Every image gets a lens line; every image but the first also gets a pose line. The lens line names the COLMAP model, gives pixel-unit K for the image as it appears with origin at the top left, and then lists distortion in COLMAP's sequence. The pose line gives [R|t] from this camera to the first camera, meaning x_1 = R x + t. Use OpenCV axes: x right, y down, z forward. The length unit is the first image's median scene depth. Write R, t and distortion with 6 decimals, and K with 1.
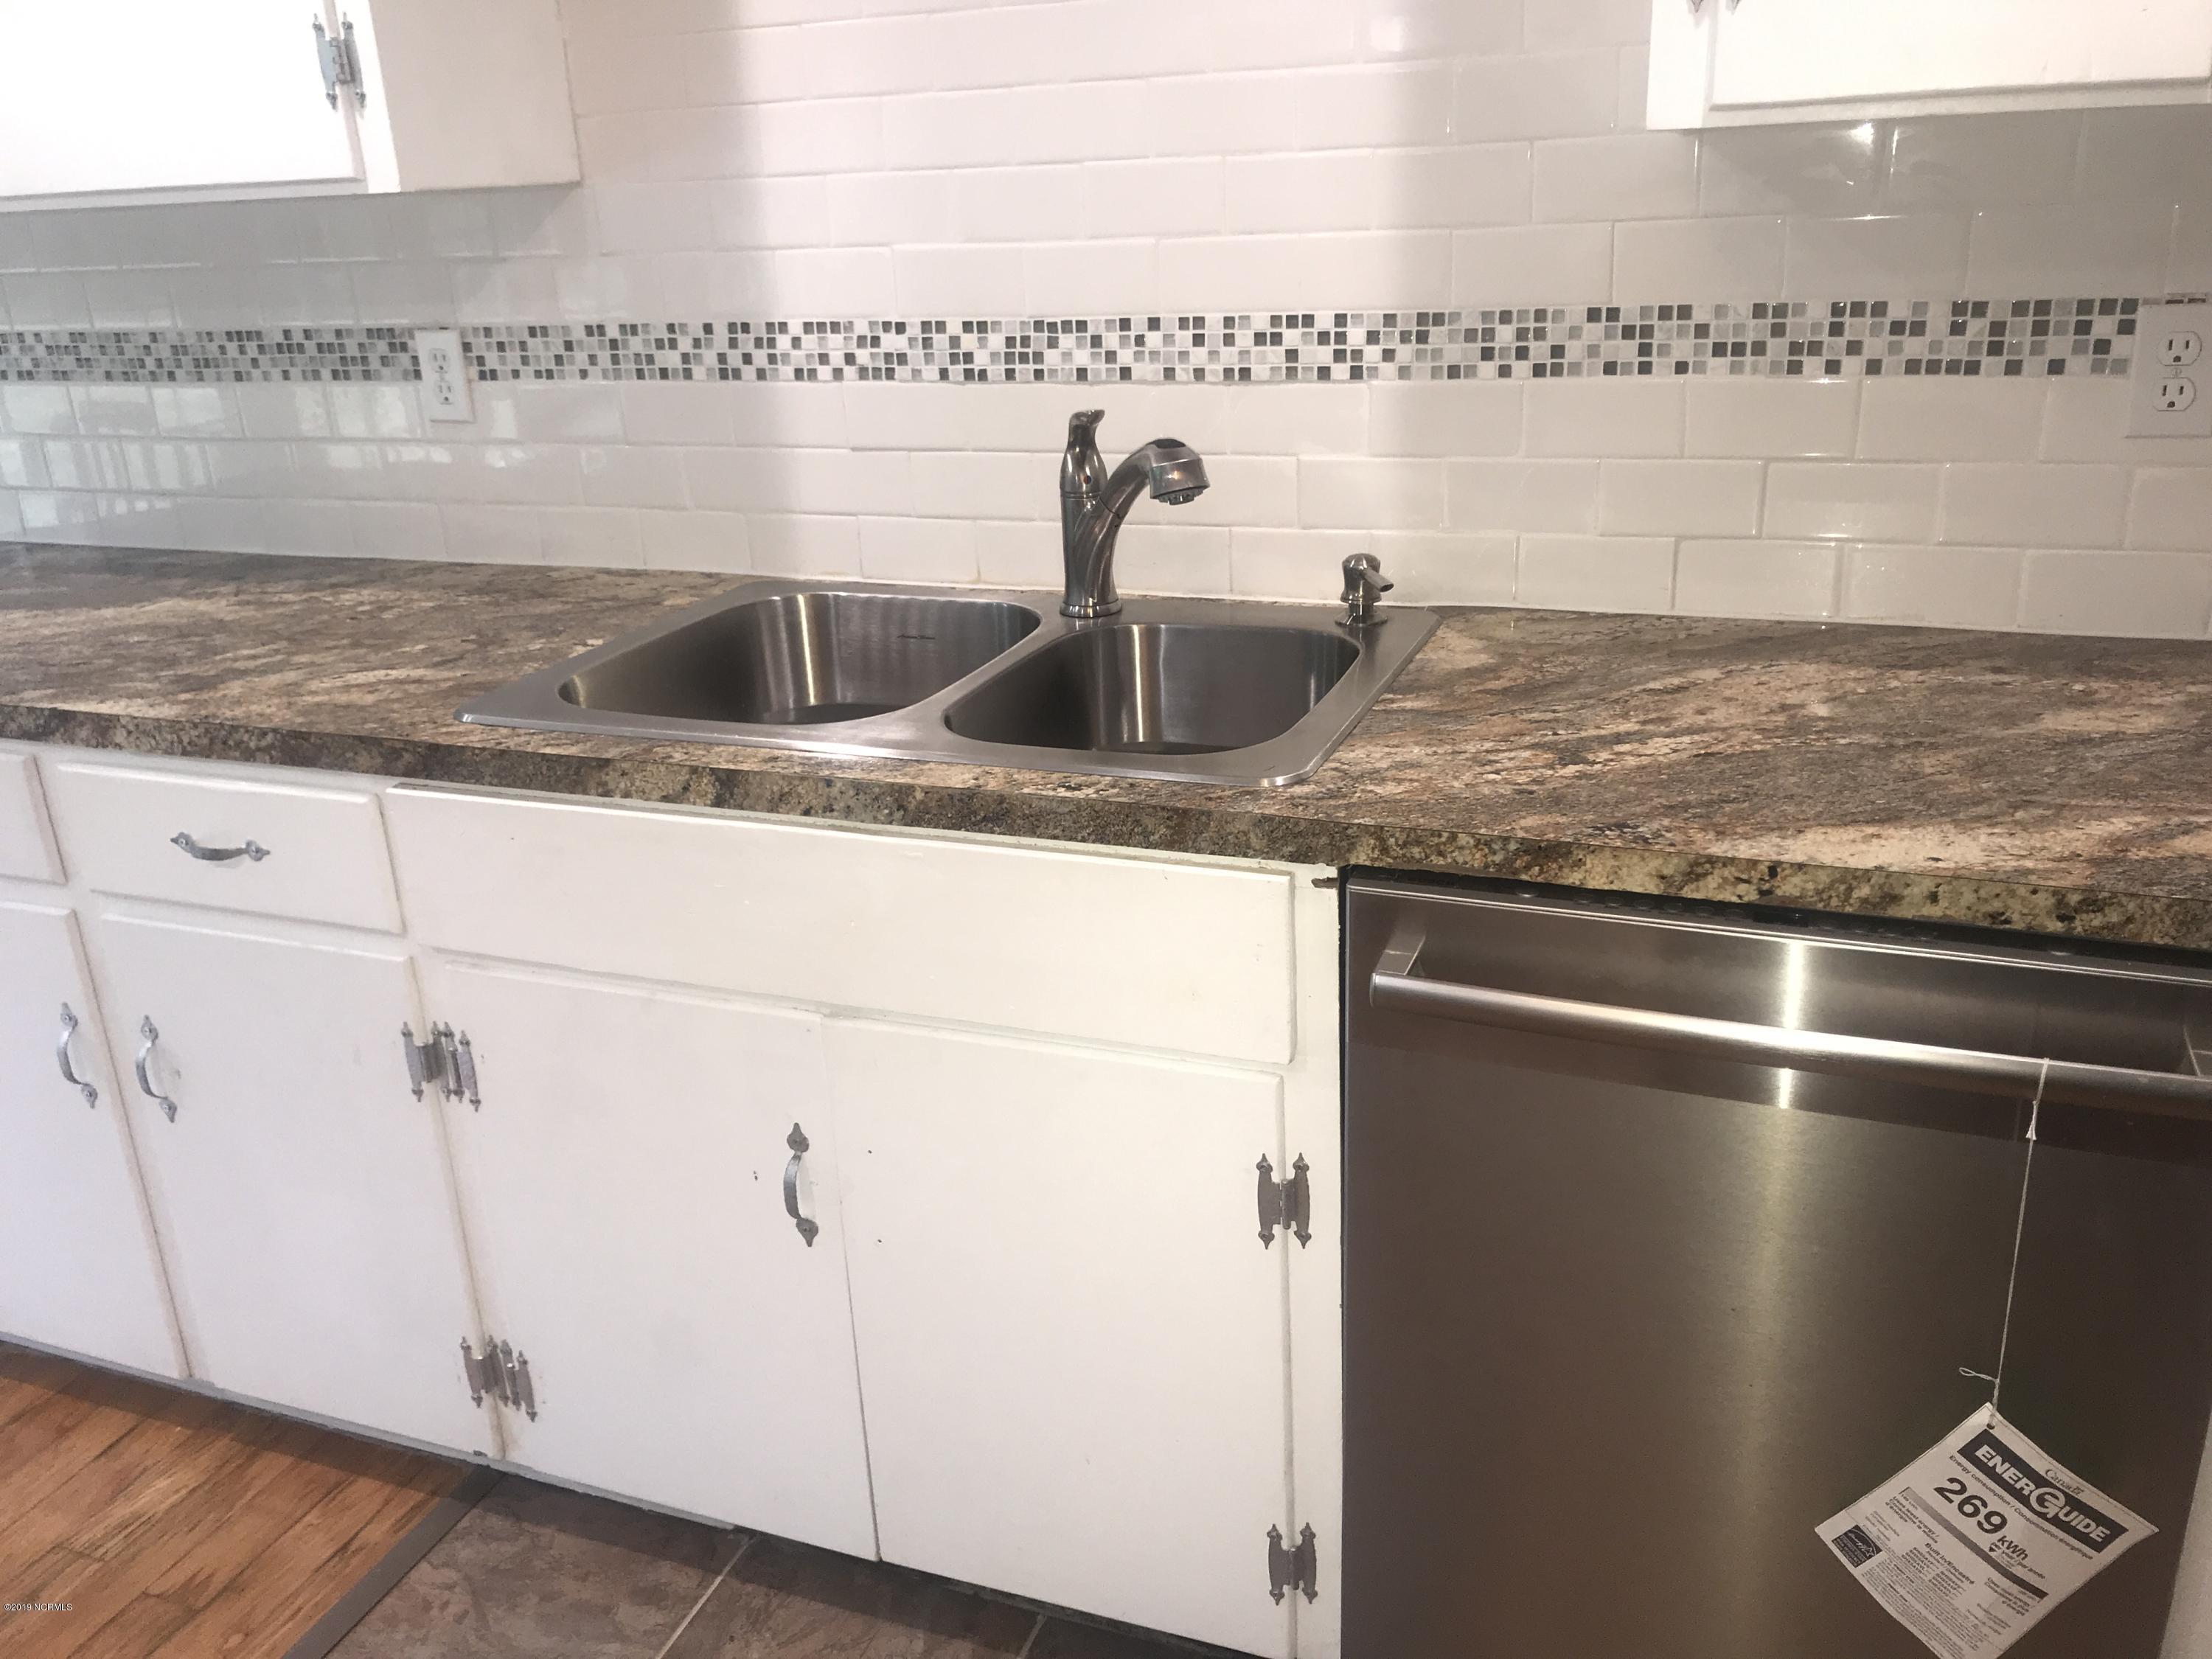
lens RADIAL K [[1816.6, 0, 1086.3], [0, 1816.6, 802.6], [0, 0, 1]] dist [0.024707, -0.022748]
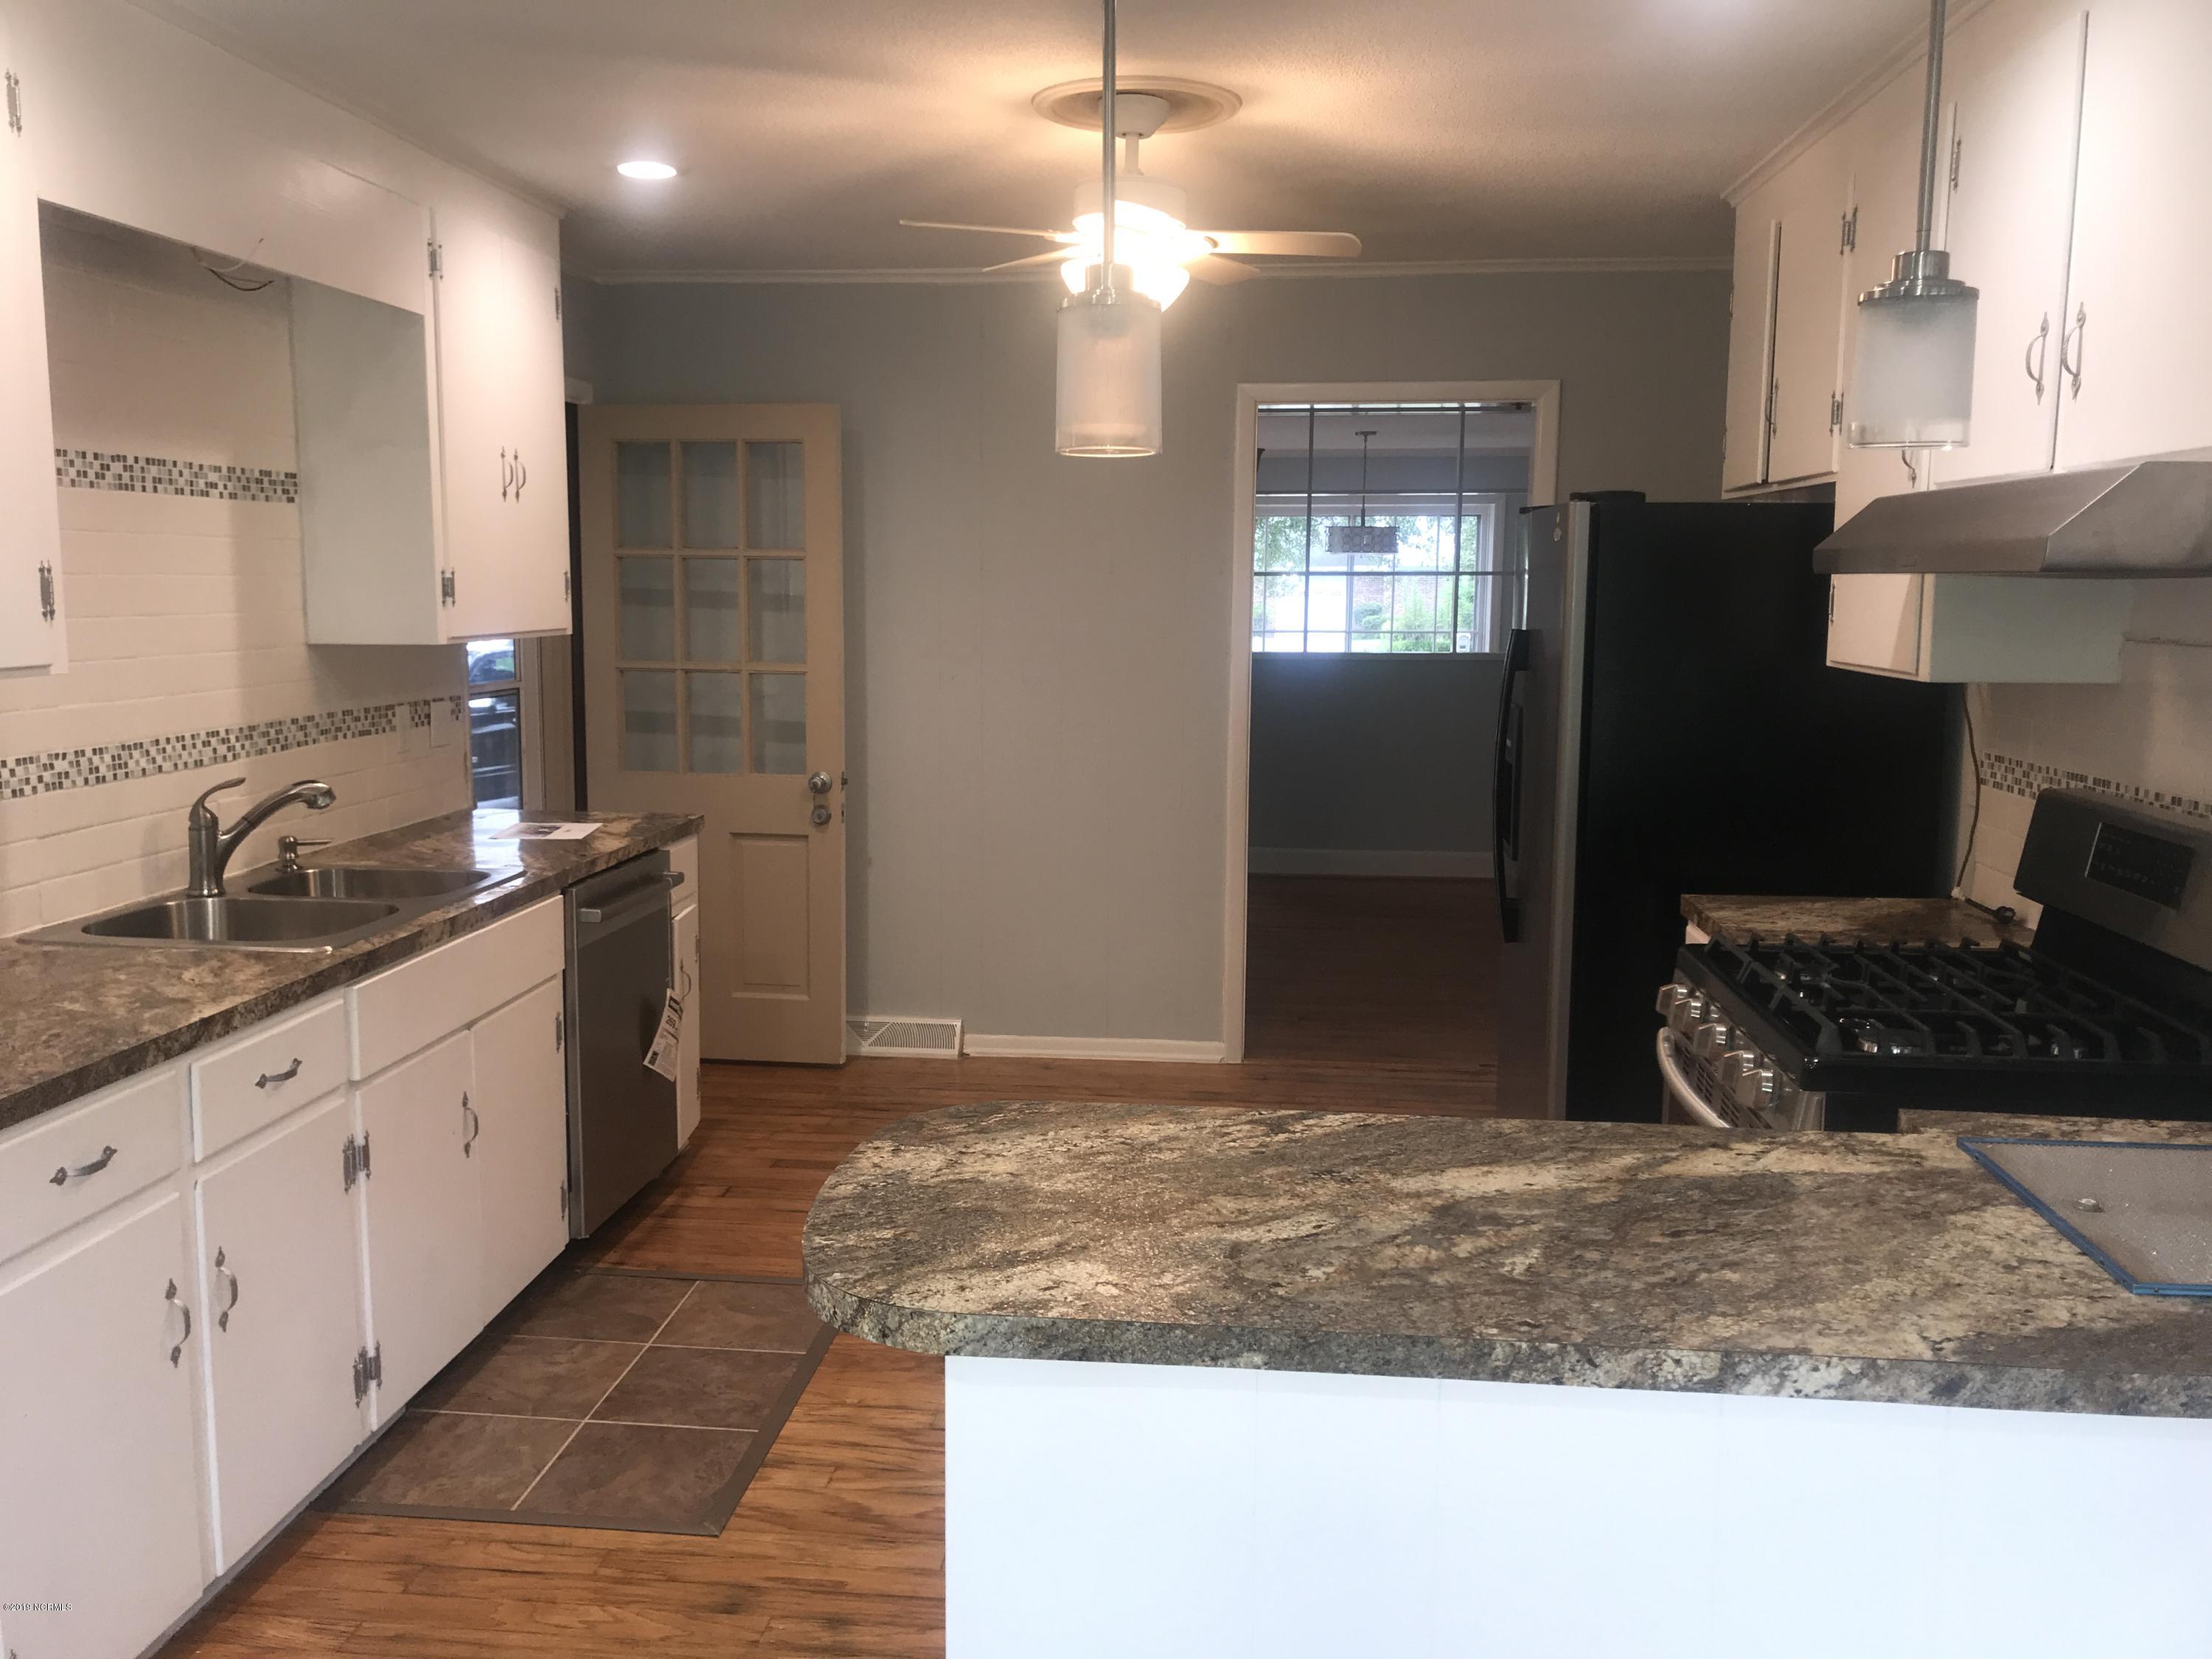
lens RADIAL K [[1816.6, 0, 1077.9], [0, 1816.6, 809.9], [0, 0, 1]] dist [0.024707, -0.022748]
pose [[-0.266649, -0.075173, 0.960858, -1.973406], [0.334007, 0.927965, 0.165291, -0.196922], [-0.904067, 0.365007, -0.222332, 0.608897]]
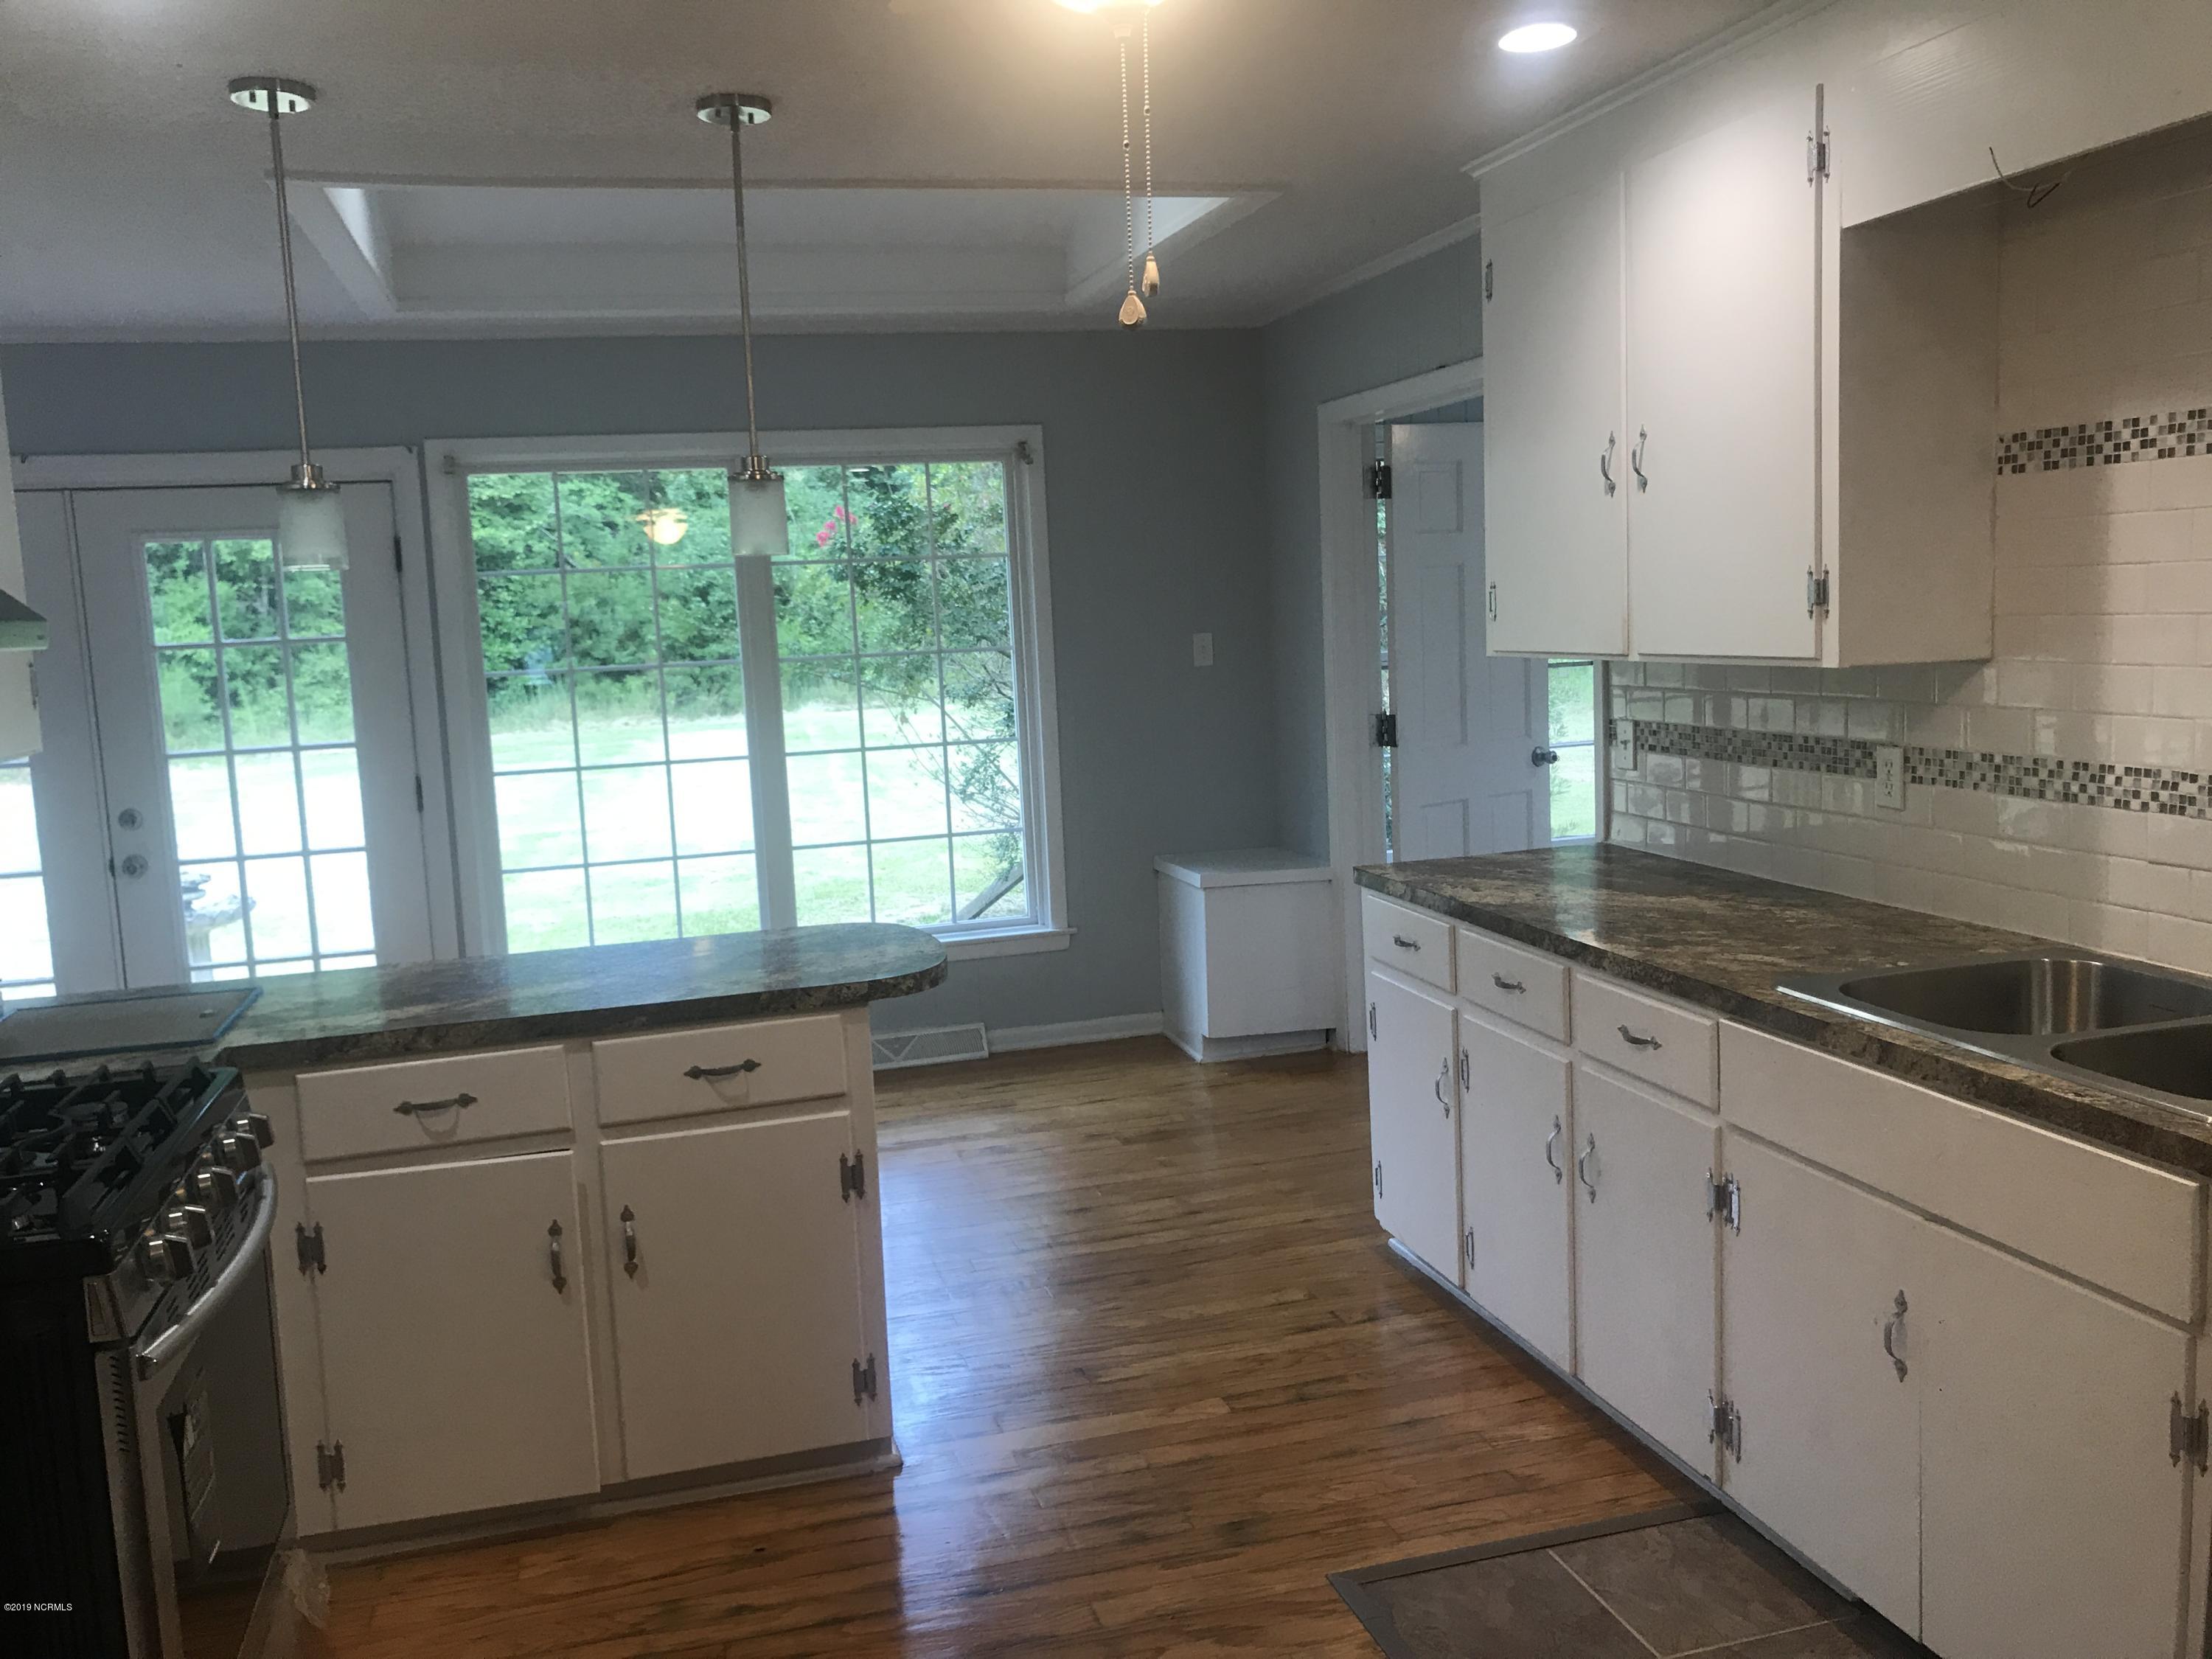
lens RADIAL K [[1816.6, 0, 1098.7], [0, 1816.6, 811.6], [0, 0, 1]] dist [0.024707, -0.022748]
pose [[0.608151, 0.113676, -0.785640, 0.487496], [-0.253975, 0.965536, -0.056892, 0.042394], [0.752097, 0.234131, 0.616063, -0.434425]]
